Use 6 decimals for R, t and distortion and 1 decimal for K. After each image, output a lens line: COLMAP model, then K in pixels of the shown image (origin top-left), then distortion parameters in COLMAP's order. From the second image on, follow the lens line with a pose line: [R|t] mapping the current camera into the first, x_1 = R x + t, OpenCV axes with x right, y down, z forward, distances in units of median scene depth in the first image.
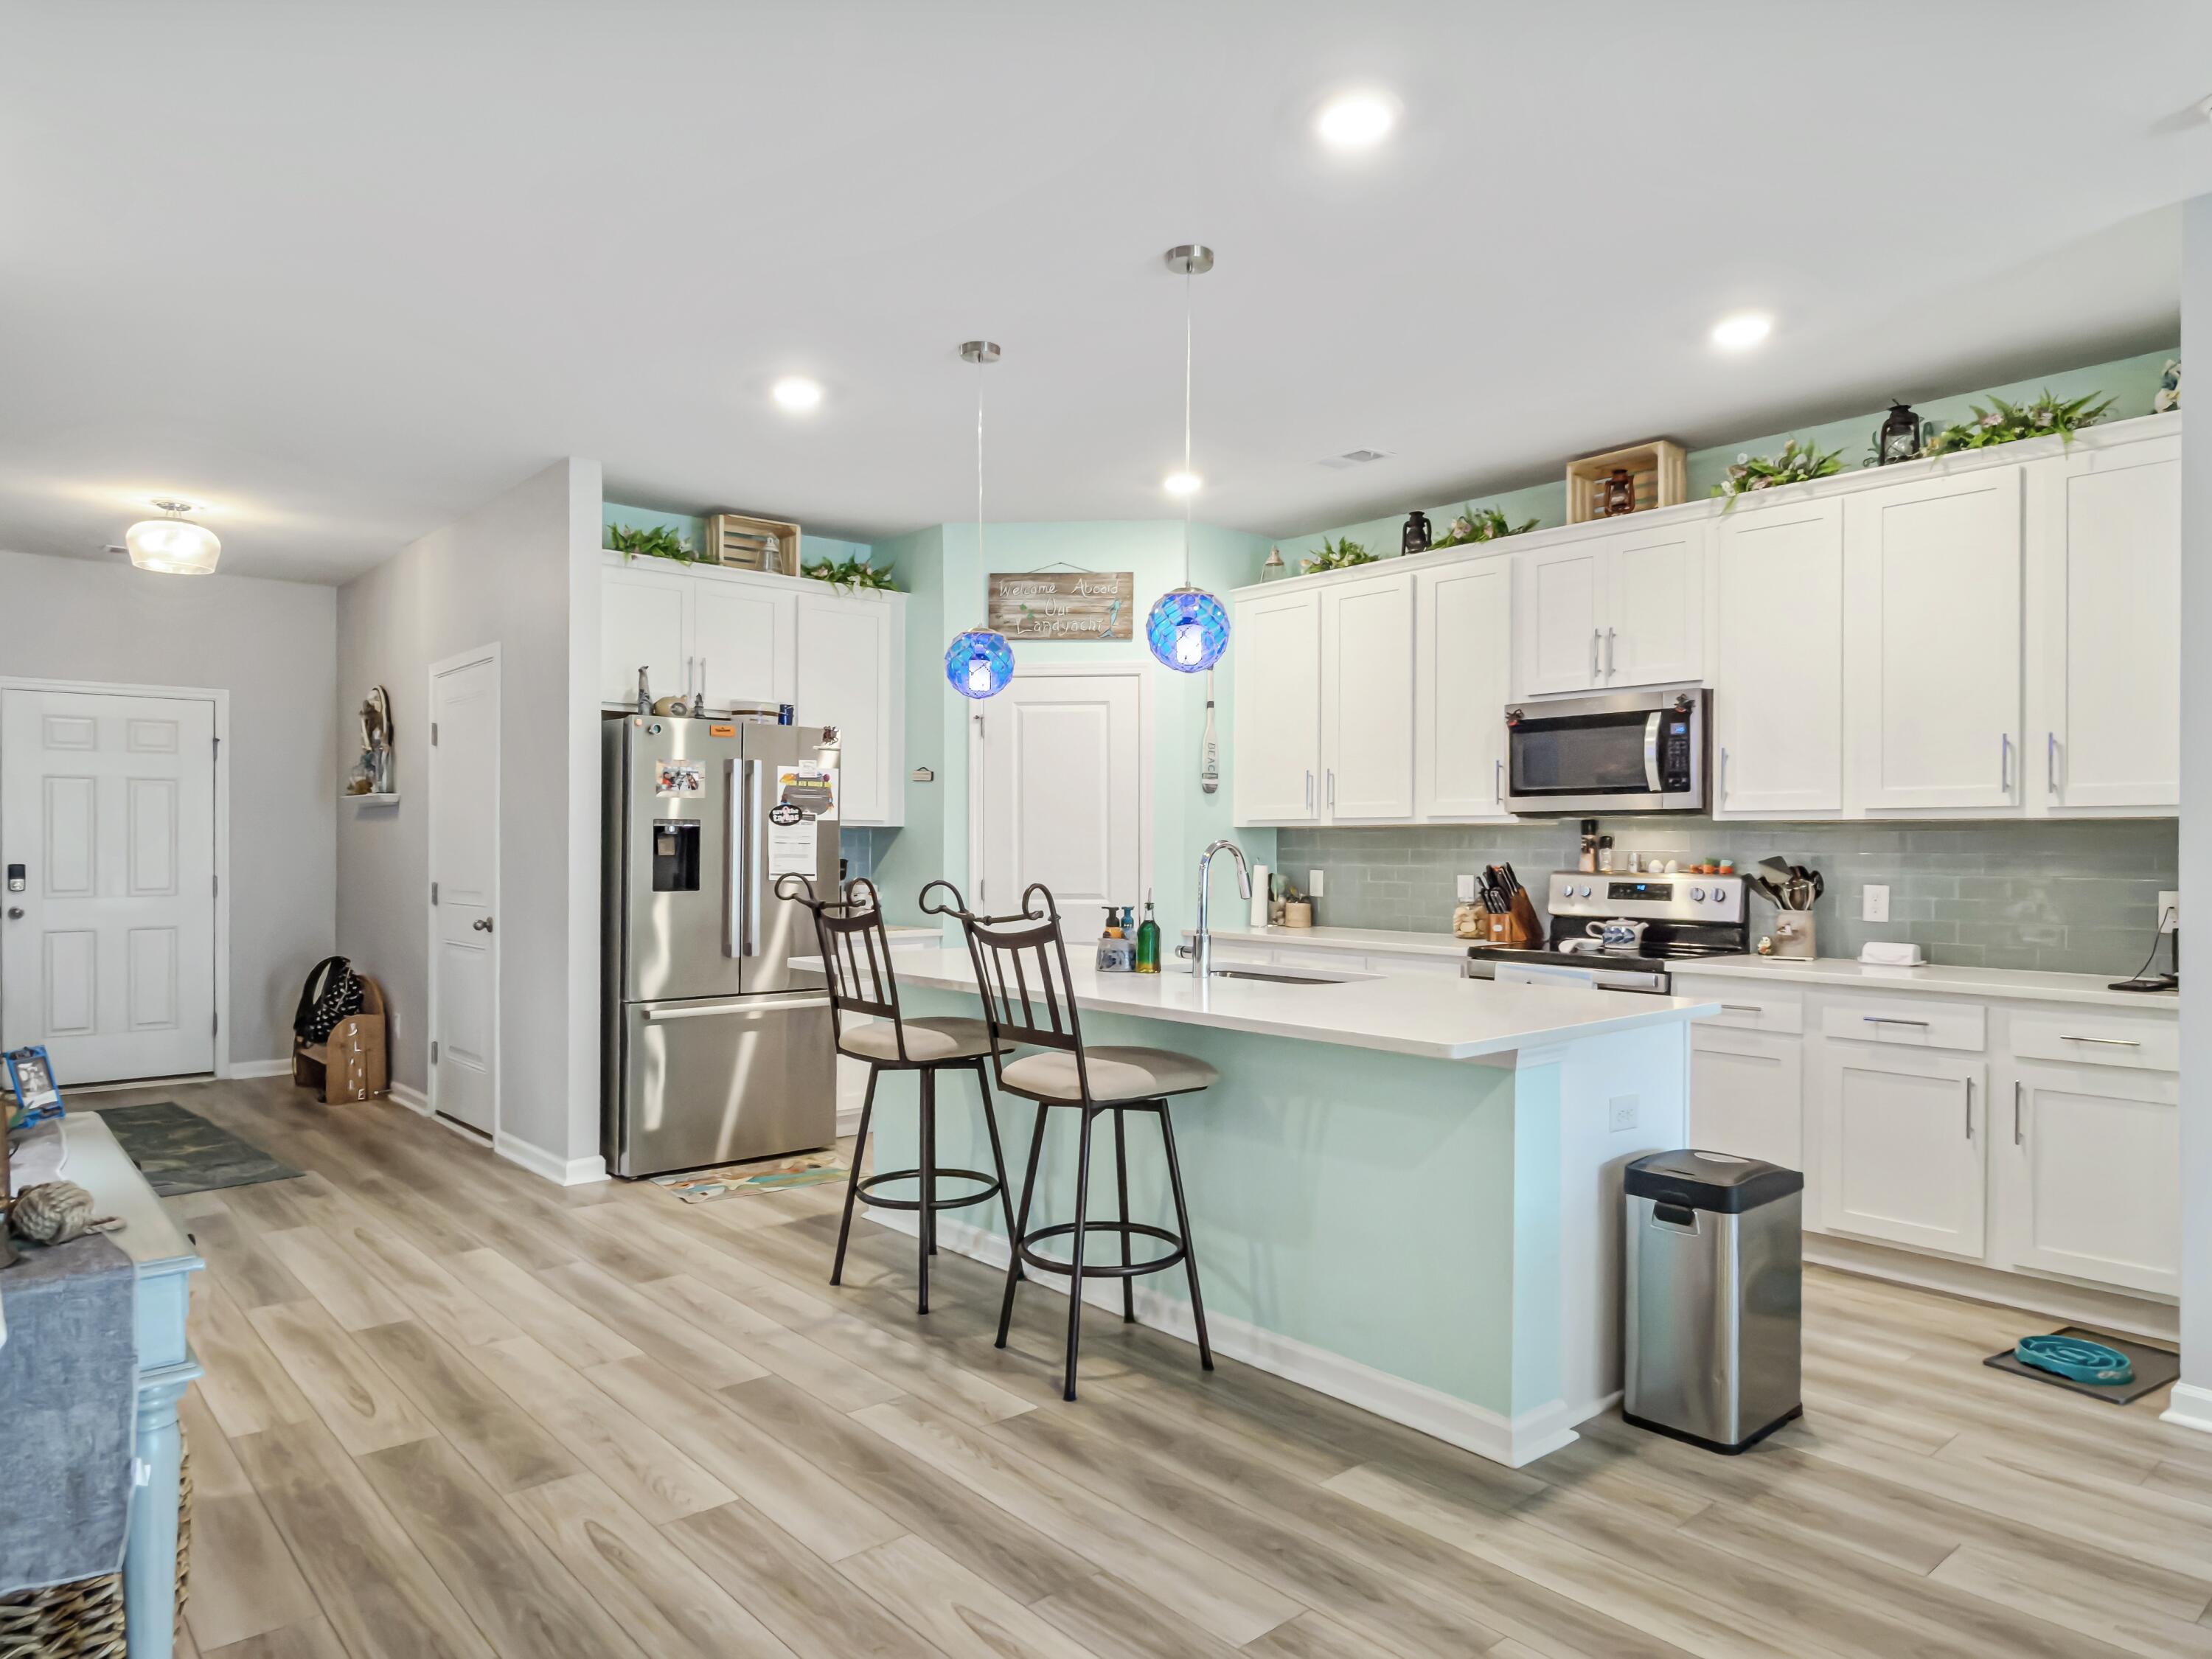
lens RADIAL K [[1356.3, 0, 1097.6], [0, 1356.3, 847.1], [0, 0, 1]] dist [0.002016, -0.000564]
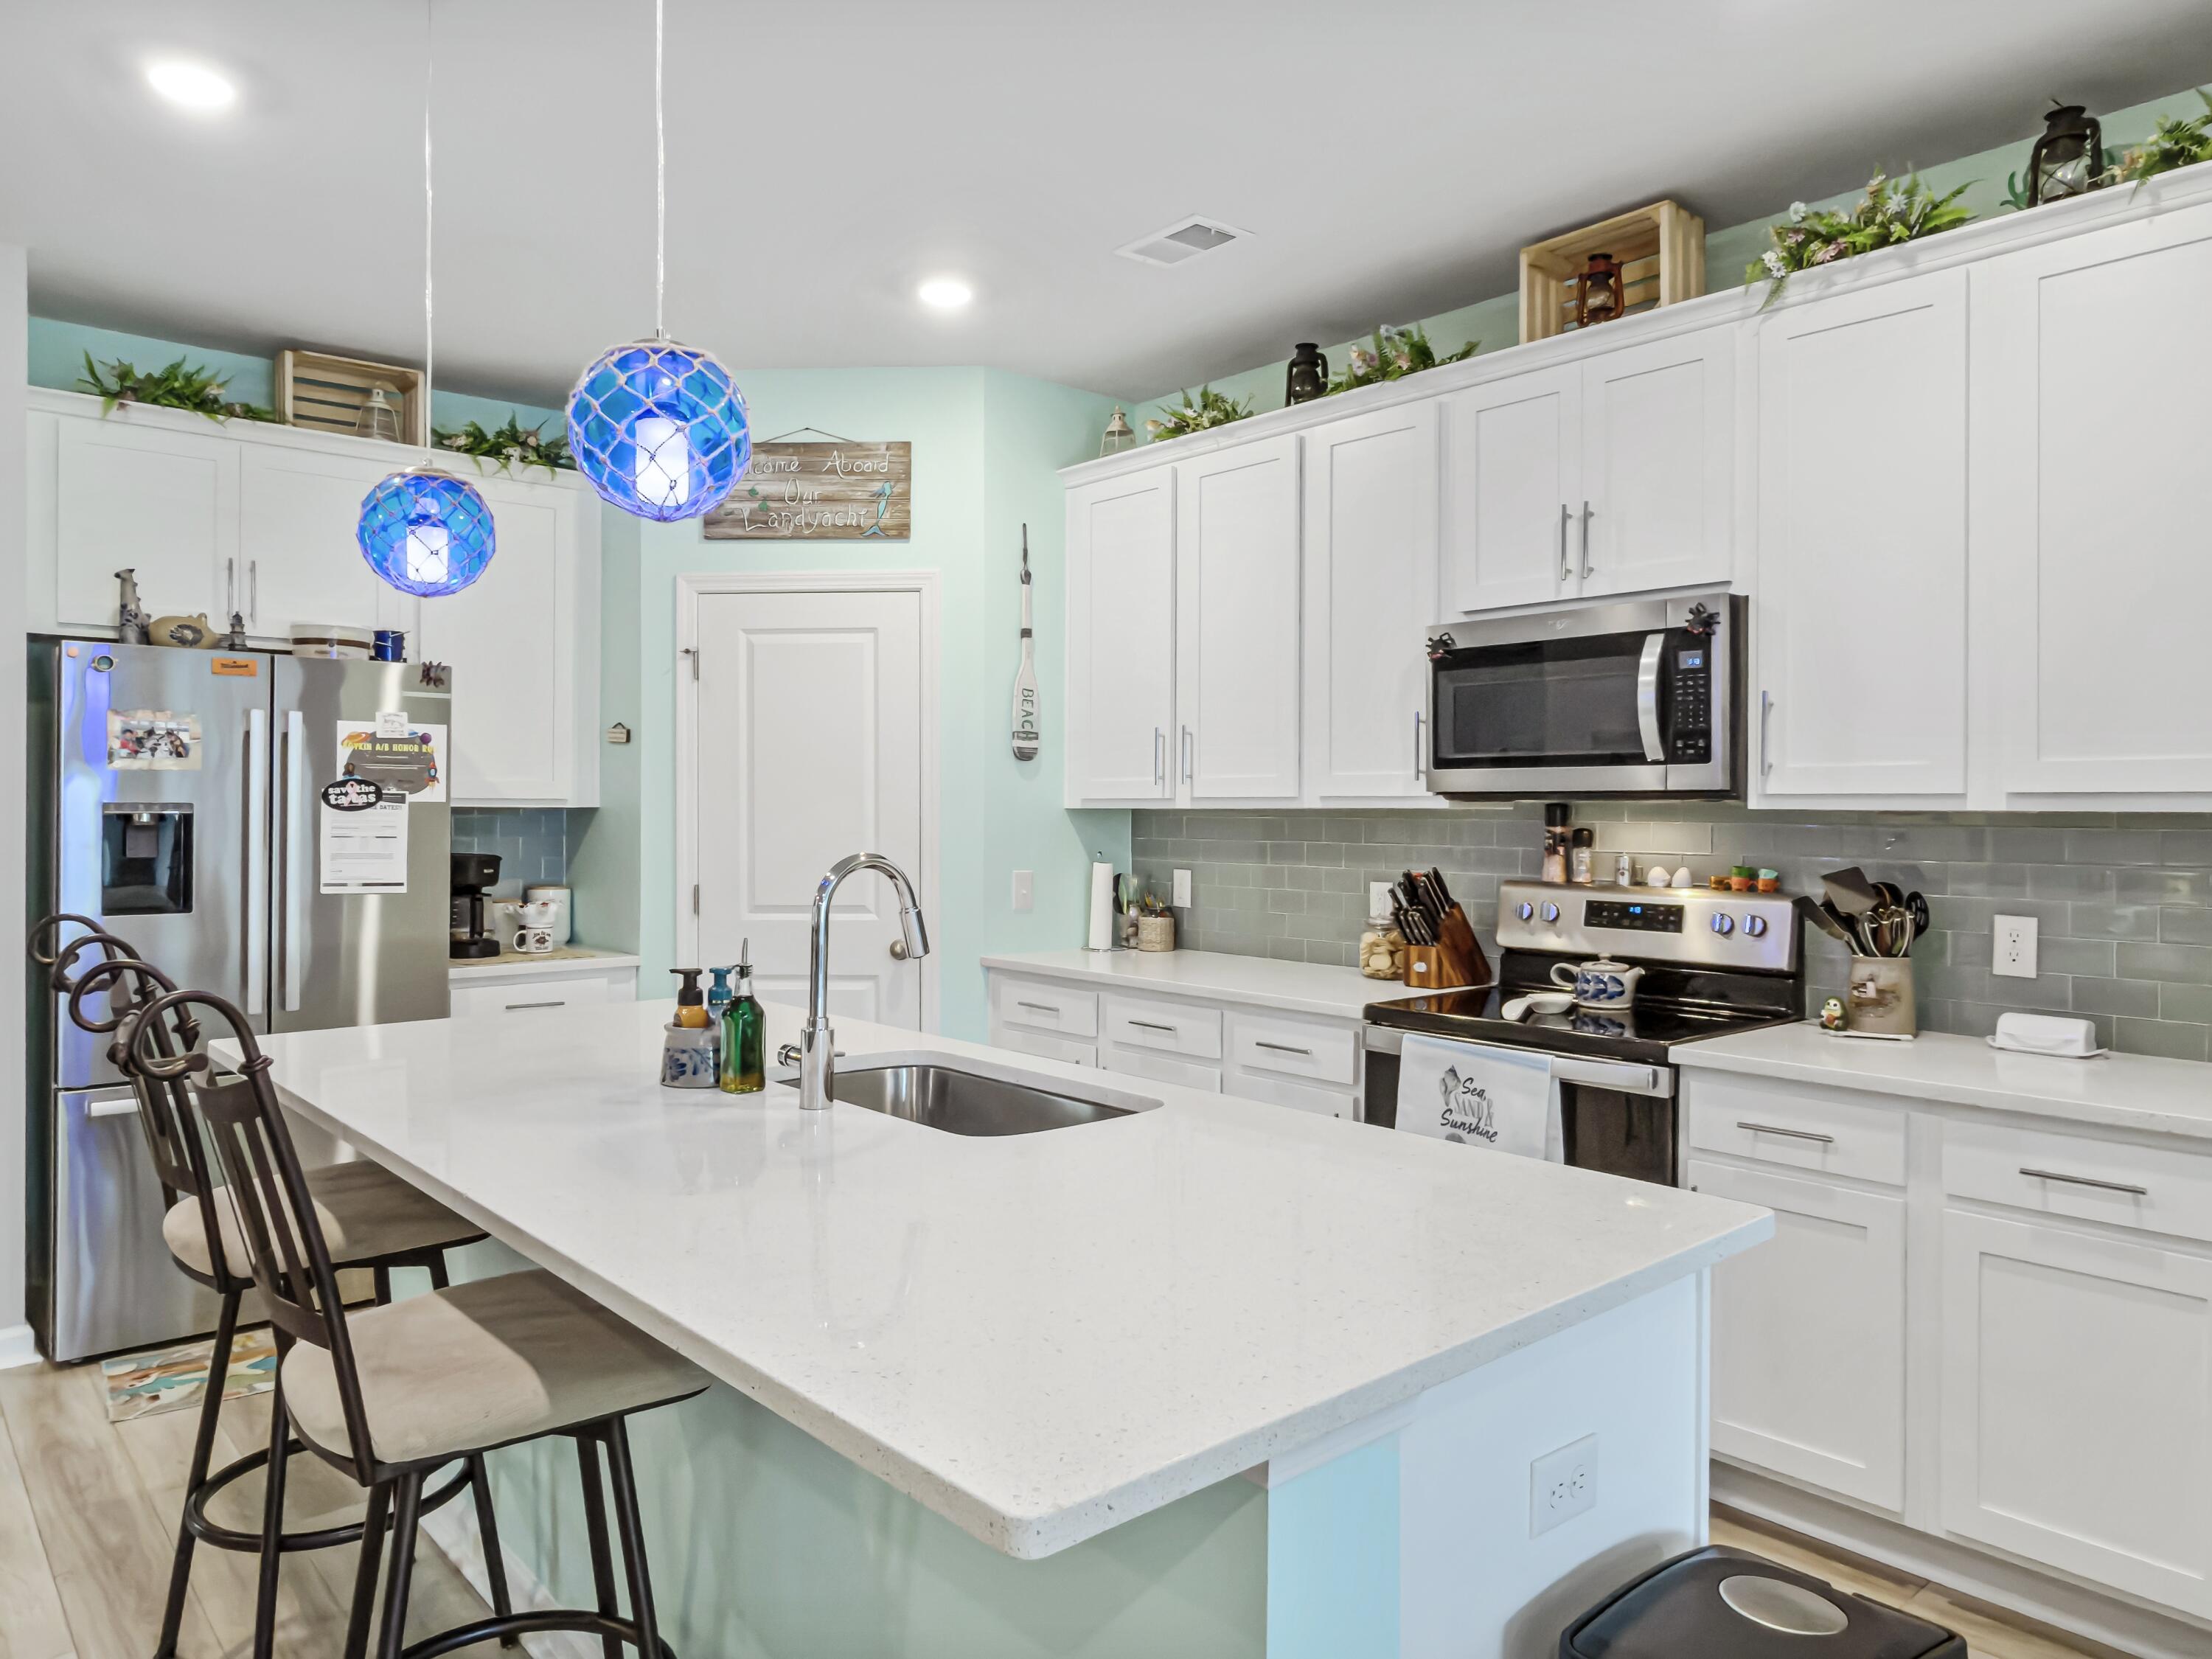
lens RADIAL K [[1424.6, 0, 1103.4], [0, 1424.6, 810.1], [0, 0, 1]] dist [0.001099, -0.001129]
pose [[0.999966, -0.000118, 0.008303, 0.142030], [0.000110, 1.000000, 0.000977, -0.018117], [-0.008303, -0.000976, 0.999965, 0.324546]]
